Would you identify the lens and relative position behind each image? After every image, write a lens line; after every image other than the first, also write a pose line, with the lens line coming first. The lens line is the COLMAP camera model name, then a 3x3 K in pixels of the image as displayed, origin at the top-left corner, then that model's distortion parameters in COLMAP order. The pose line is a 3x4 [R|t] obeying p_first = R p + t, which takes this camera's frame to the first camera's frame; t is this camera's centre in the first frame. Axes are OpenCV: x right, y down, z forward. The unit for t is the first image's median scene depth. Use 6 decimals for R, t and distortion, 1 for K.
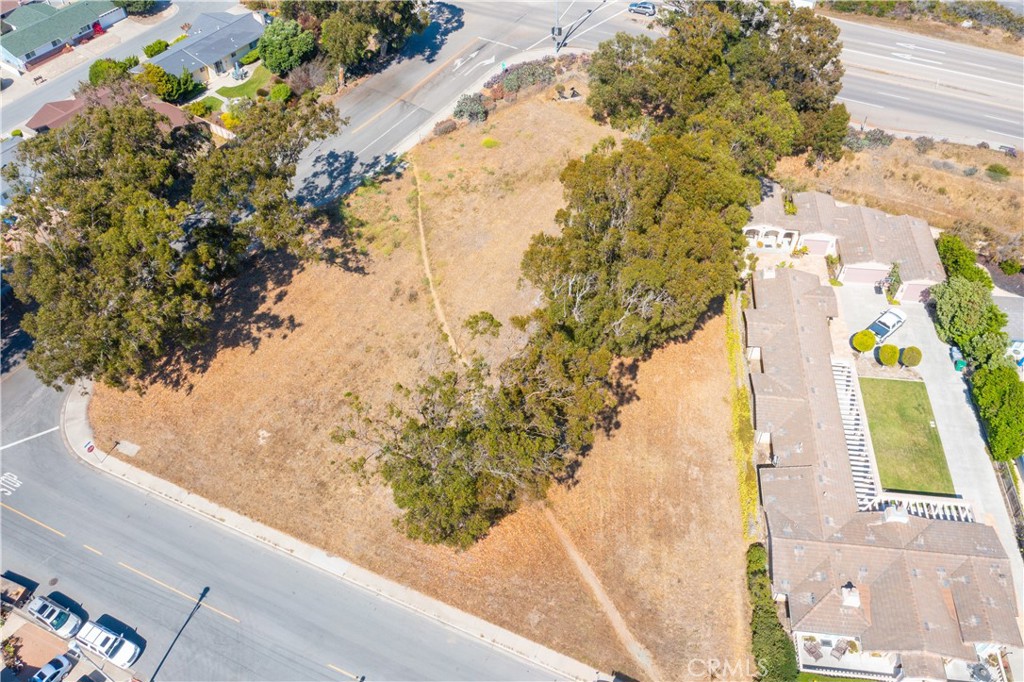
lens RADIAL K [[806.5, 0, 511.1], [0, 806.5, 339.3], [0, 0, 1]] dist [-0.020809, 0.005935]
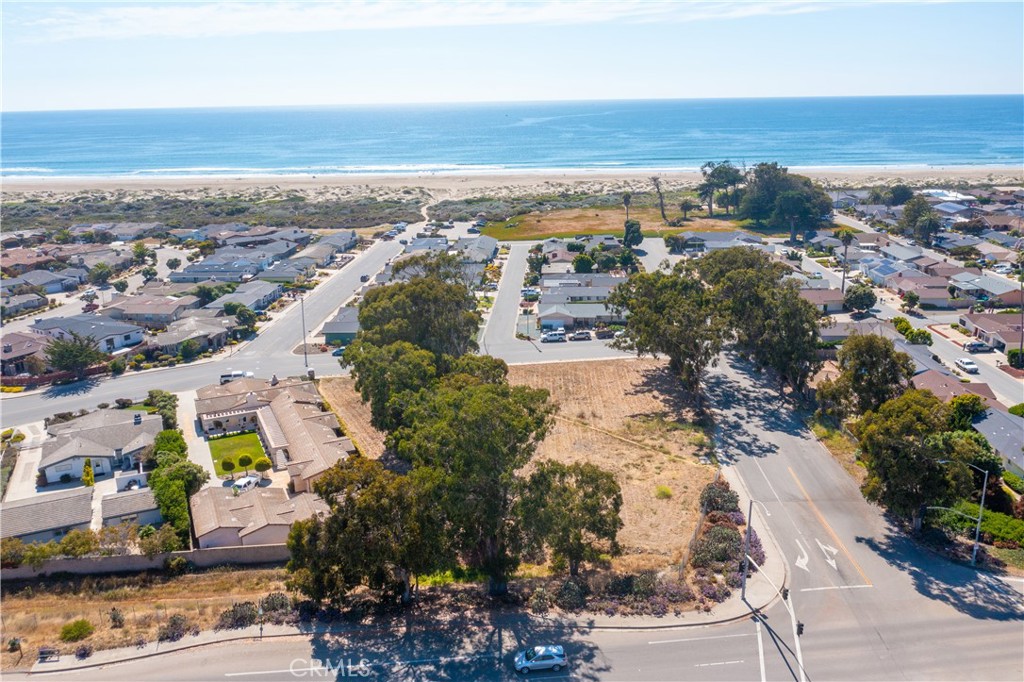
lens RADIAL K [[806.5, 0, 511.1], [0, 806.5, 339.3], [0, 0, 1]] dist [-0.020809, 0.005935]
pose [[-0.849299, 0.180140, -0.496226, 0.655548], [-0.369685, 0.468078, 0.802643, -1.196454], [0.376861, 0.865131, -0.330944, 1.299391]]
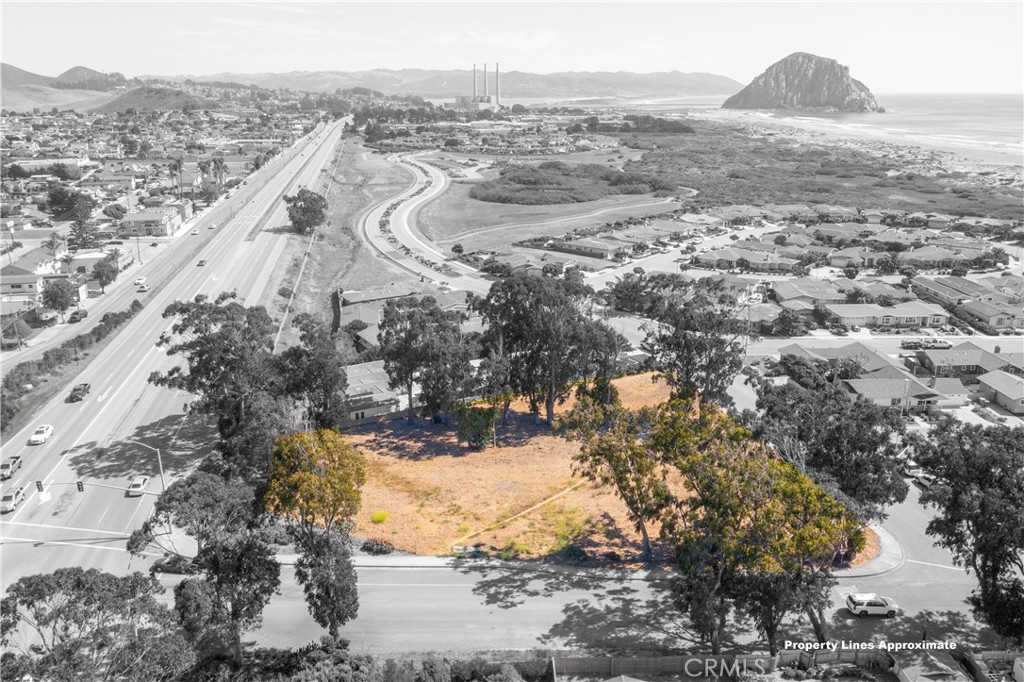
lens RADIAL K [[806.5, 0, 511.1], [0, 806.5, 339.3], [0, 0, 1]] dist [-0.020809, 0.005935]
pose [[-0.592854, -0.215954, 0.775814, -0.923181], [0.607331, 0.512744, 0.606830, -0.966427], [-0.528842, 0.830938, -0.172827, 1.089862]]
